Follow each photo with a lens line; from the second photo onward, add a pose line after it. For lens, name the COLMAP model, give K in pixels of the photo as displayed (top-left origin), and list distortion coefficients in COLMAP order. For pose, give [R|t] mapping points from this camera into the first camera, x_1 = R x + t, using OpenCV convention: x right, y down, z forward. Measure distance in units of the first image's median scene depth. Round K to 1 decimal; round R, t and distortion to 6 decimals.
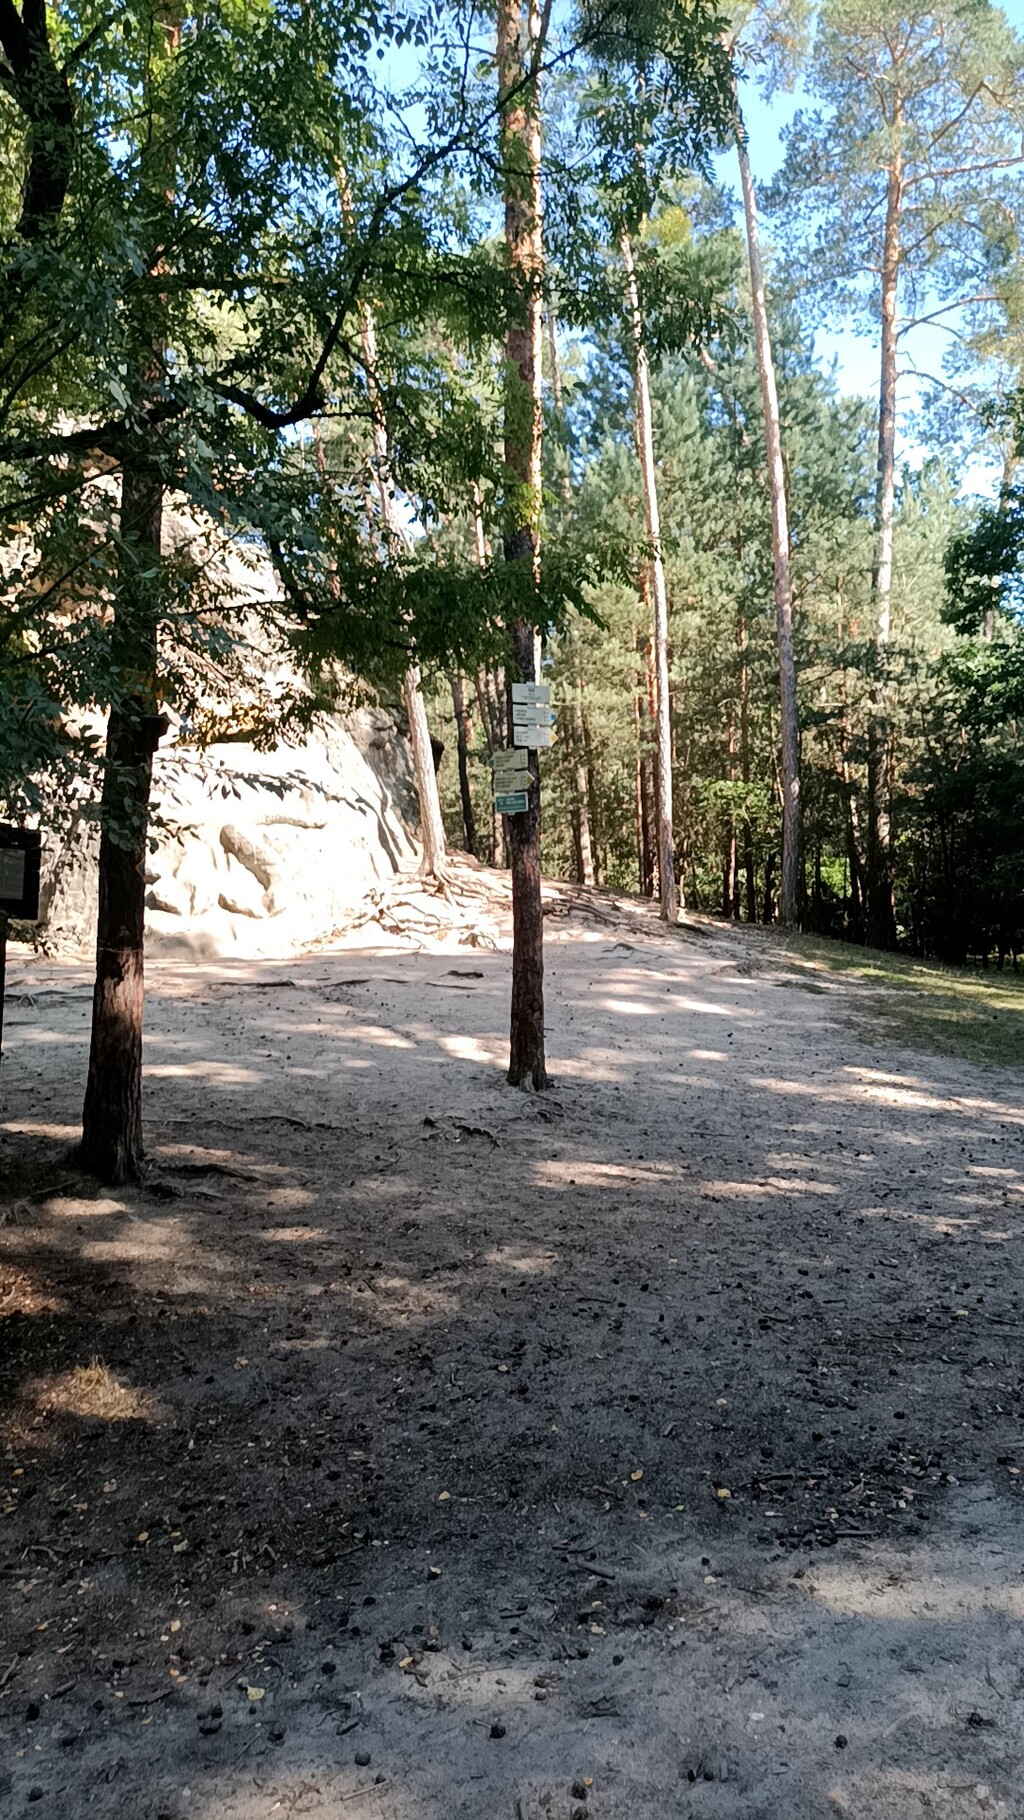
lens RADIAL K [[1350.8, 0, 526.2], [0, 1350.8, 918.5], [0, 0, 1]] dist [0.056738, -0.053722]
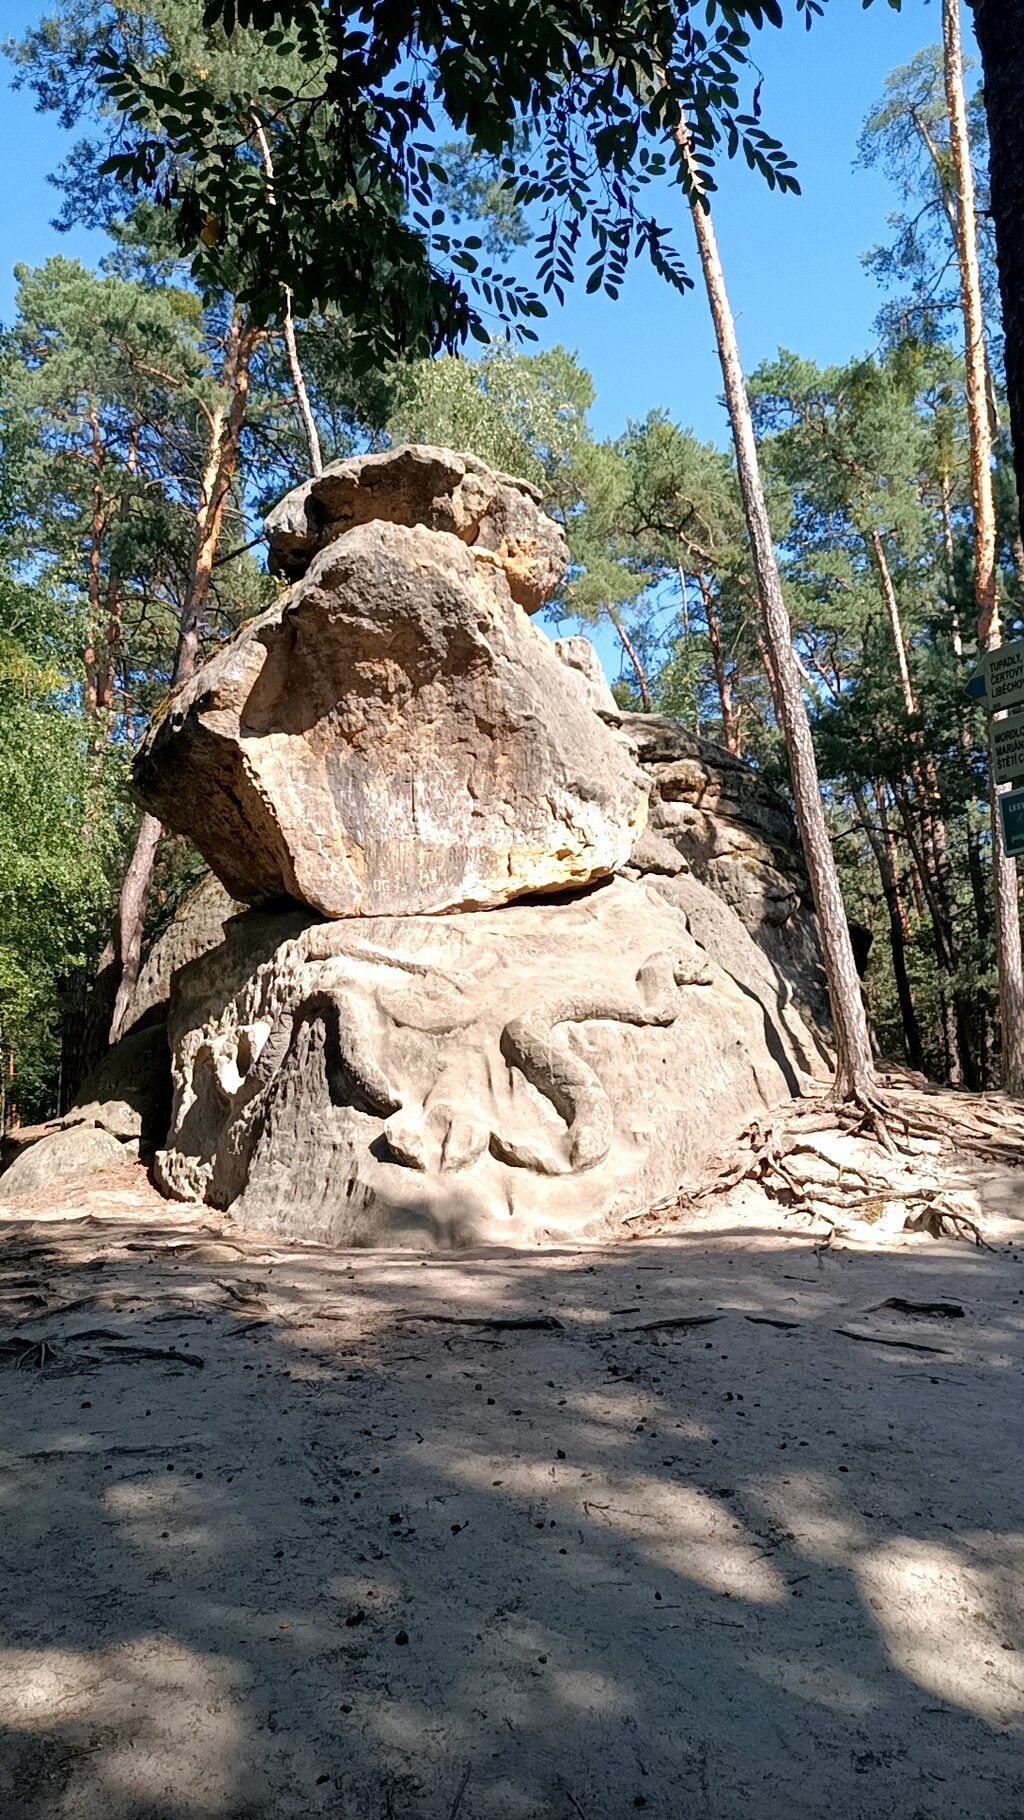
lens RADIAL K [[1350.8, 0, 515.0], [0, 1350.8, 899.5], [0, 0, 1]] dist [0.056738, -0.053722]
pose [[0.947474, -0.060268, -0.314102, -0.017533], [0.001883, 0.983120, -0.182954, -0.009905], [0.319826, 0.172753, 0.931594, 0.387014]]
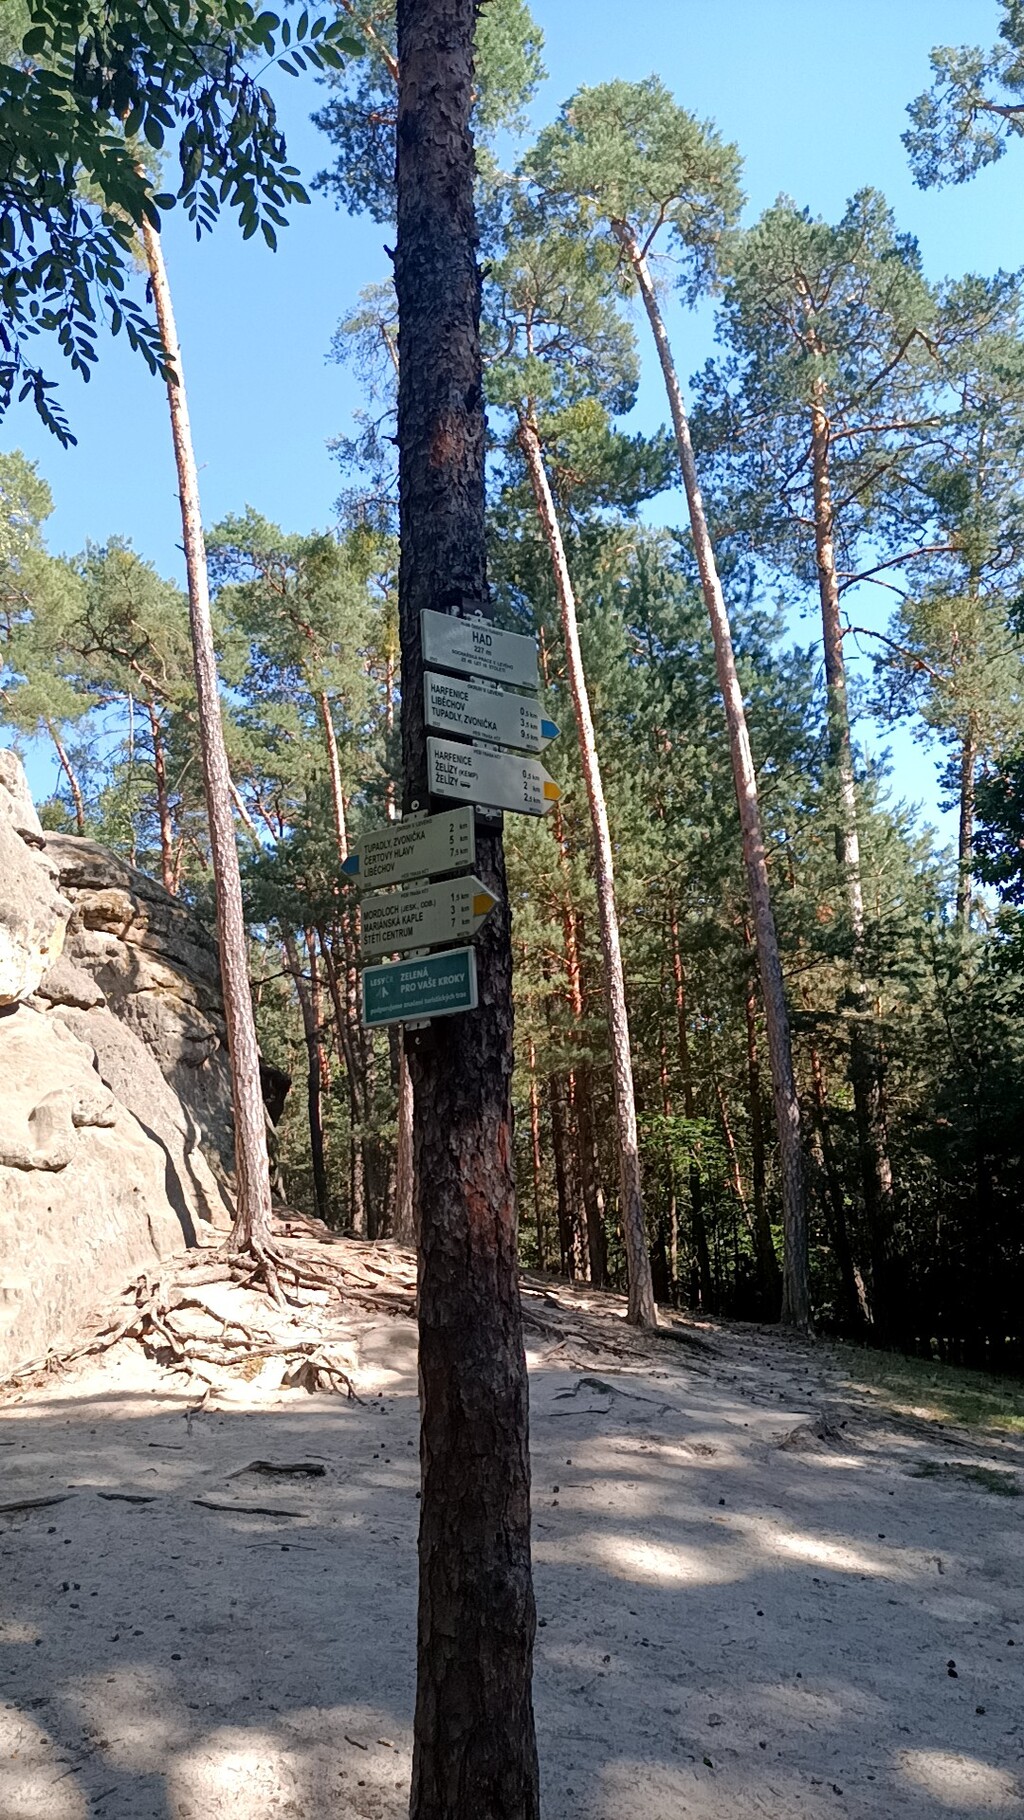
lens RADIAL K [[1350.8, 0, 515.2], [0, 1350.8, 898.6], [0, 0, 1]] dist [0.056738, -0.053722]
pose [[0.995579, 0.012314, 0.093115, -0.009841], [0.014235, 0.960133, -0.279182, -0.012513], [-0.092841, 0.279273, 0.955713, 0.387755]]
